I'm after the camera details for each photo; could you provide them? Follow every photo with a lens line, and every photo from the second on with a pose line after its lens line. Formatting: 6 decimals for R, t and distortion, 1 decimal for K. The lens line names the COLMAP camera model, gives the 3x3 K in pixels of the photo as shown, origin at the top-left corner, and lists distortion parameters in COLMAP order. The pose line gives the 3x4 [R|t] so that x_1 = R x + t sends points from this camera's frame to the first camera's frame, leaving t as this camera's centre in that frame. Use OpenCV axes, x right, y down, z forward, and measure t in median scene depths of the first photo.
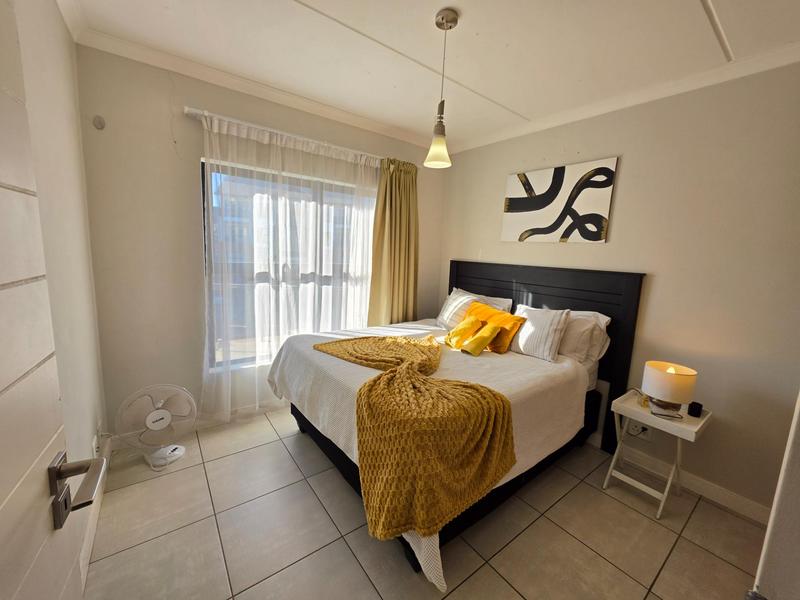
lens RADIAL K [[319.2, 0, 401.8], [0, 319.2, 299.6], [0, 0, 1]] dist [-0.004638, -0.000362]
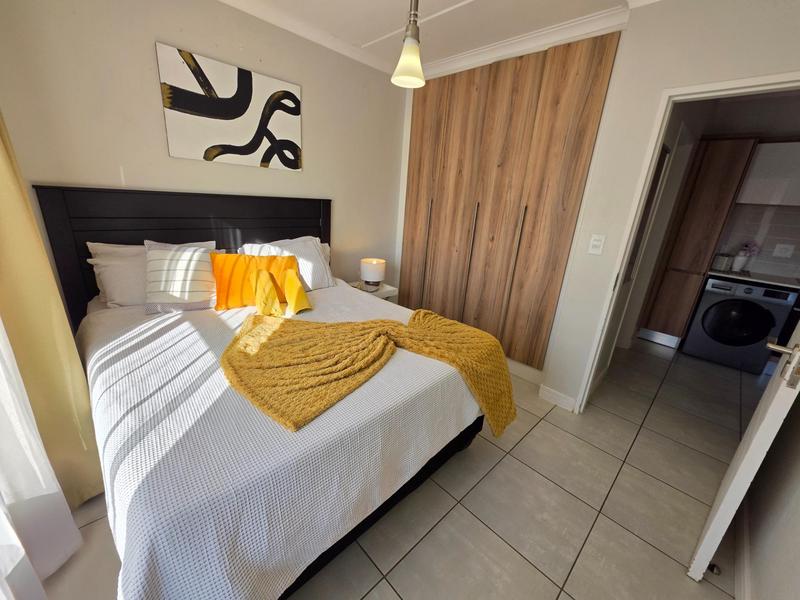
lens RADIAL K [[319.2, 0, 401.5], [0, 319.2, 299.7], [0, 0, 1]] dist [-0.004638, -0.000362]
pose [[-0.126154, -0.356993, 0.925549, -0.531116], [0.077301, 0.926628, 0.367946, -0.134494], [-0.988994, 0.117964, -0.089302, 0.738638]]
